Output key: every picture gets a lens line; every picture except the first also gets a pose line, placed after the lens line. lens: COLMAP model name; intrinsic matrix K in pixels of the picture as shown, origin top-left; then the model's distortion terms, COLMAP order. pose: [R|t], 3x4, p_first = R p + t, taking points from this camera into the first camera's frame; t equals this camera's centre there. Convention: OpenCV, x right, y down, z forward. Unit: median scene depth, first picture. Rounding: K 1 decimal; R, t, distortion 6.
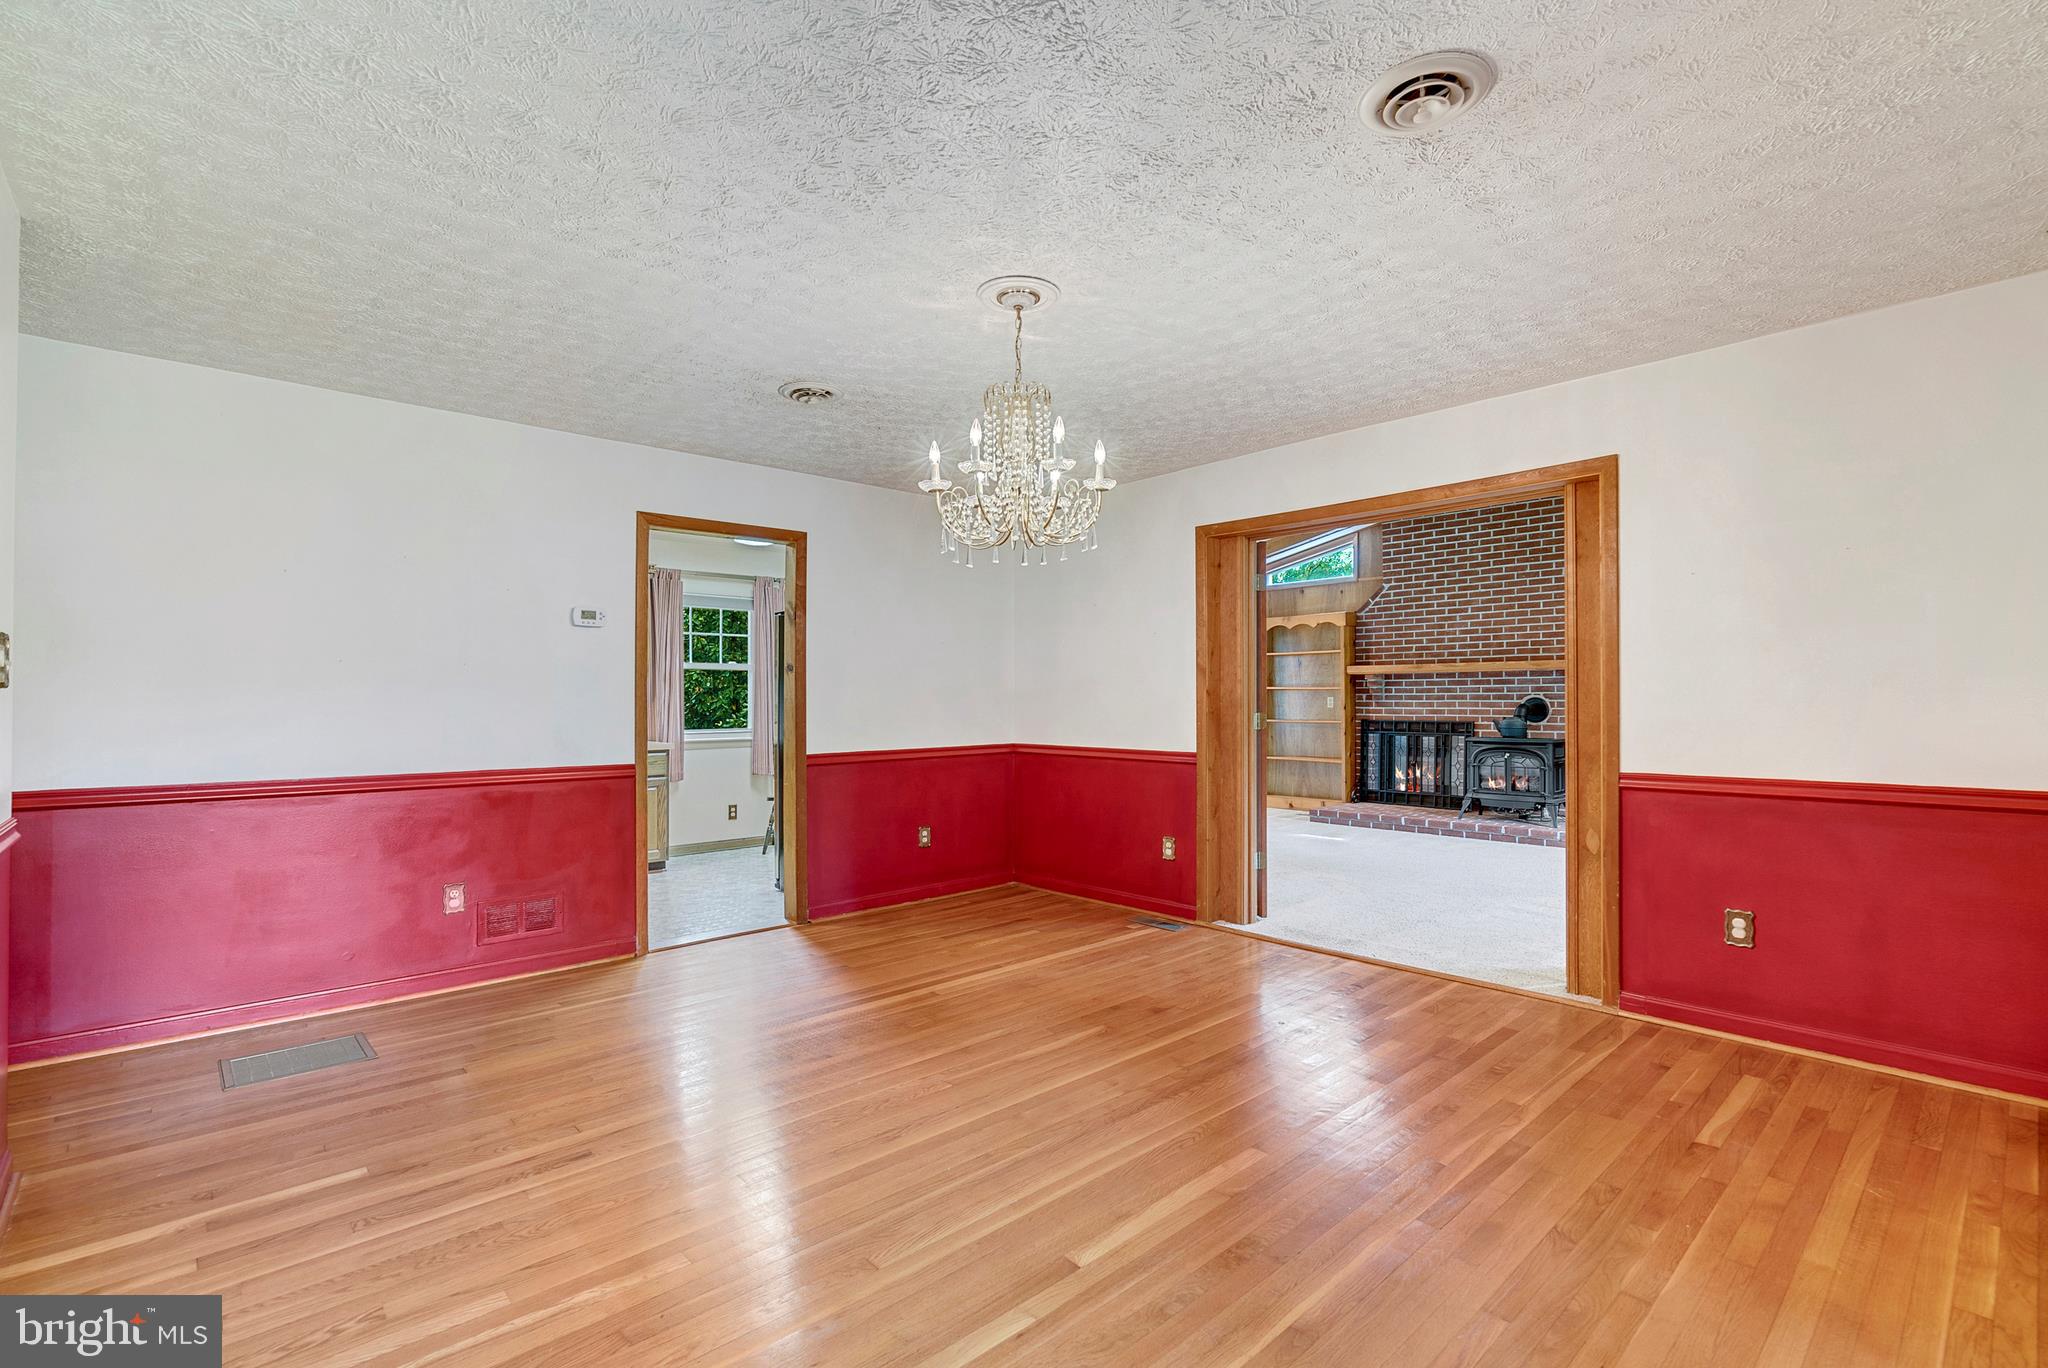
lens RADIAL K [[927.2, 0, 1033.5], [0, 927.2, 688.3], [0, 0, 1]] dist [-0.001639, 0.000060]
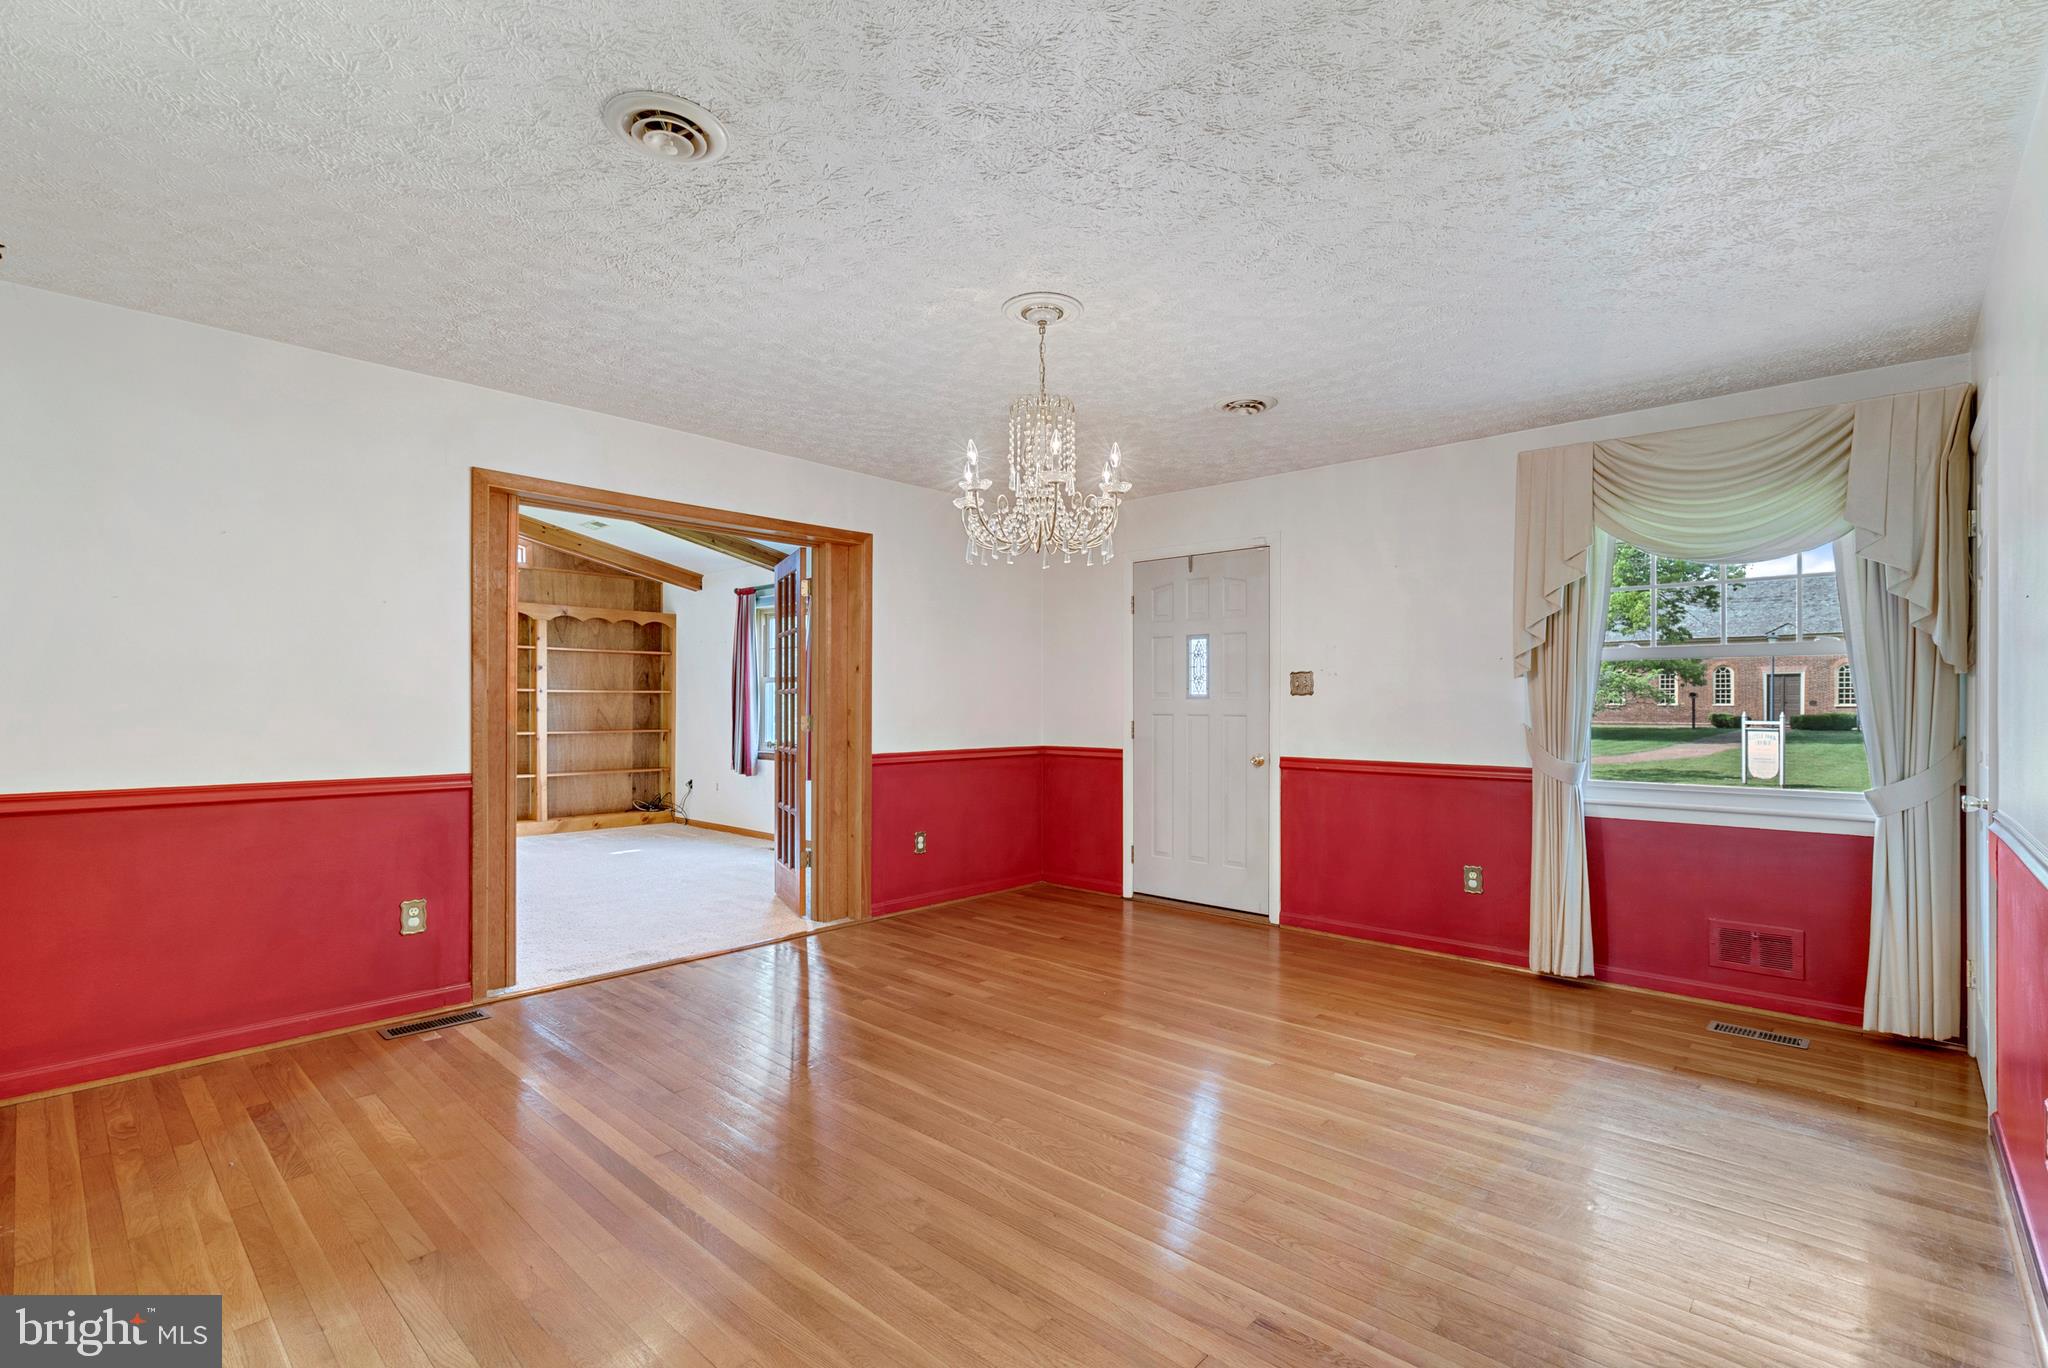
lens RADIAL K [[931.0, 0, 1034.1], [0, 931.0, 683.4], [0, 0, 1]] dist [-0.003724, 0.000508]
pose [[-0.076238, 0.025465, 0.996764, -0.333505], [-0.012841, 0.999566, -0.026519, 0.006759], [-0.997007, -0.014821, -0.075878, 0.341077]]
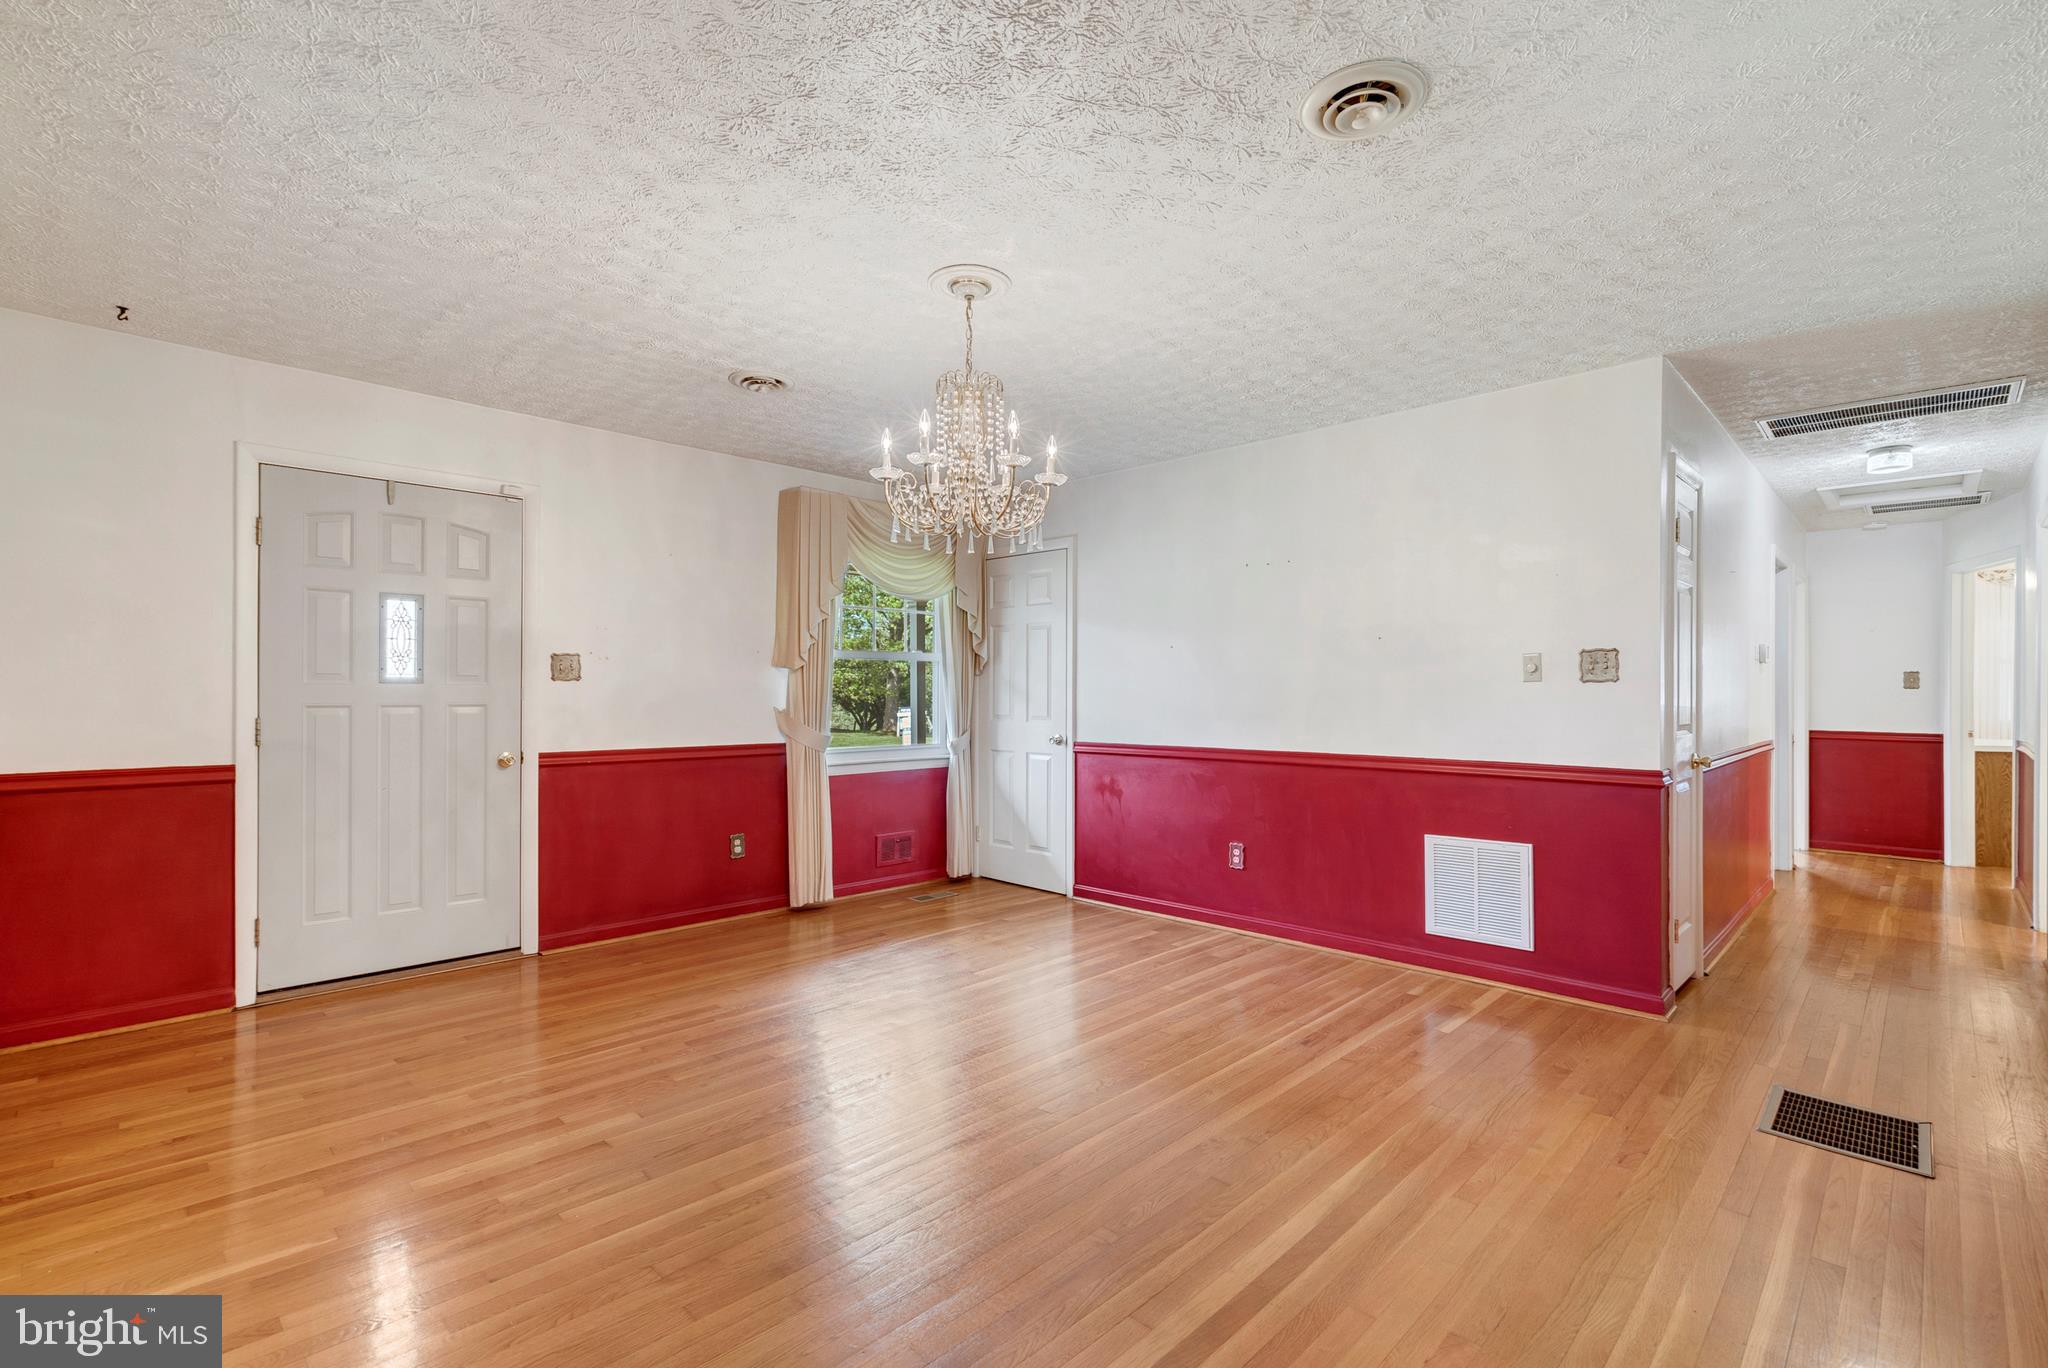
lens RADIAL K [[920.8, 0, 1029.0], [0, 920.8, 676.4], [0, 0, 1]] dist [-0.003204, -0.000018]
pose [[-0.999442, -0.000391, -0.033407, -0.014675], [0.000473, 0.999666, -0.025850, 0.007422], [0.033406, -0.025851, -0.999107, 0.628347]]
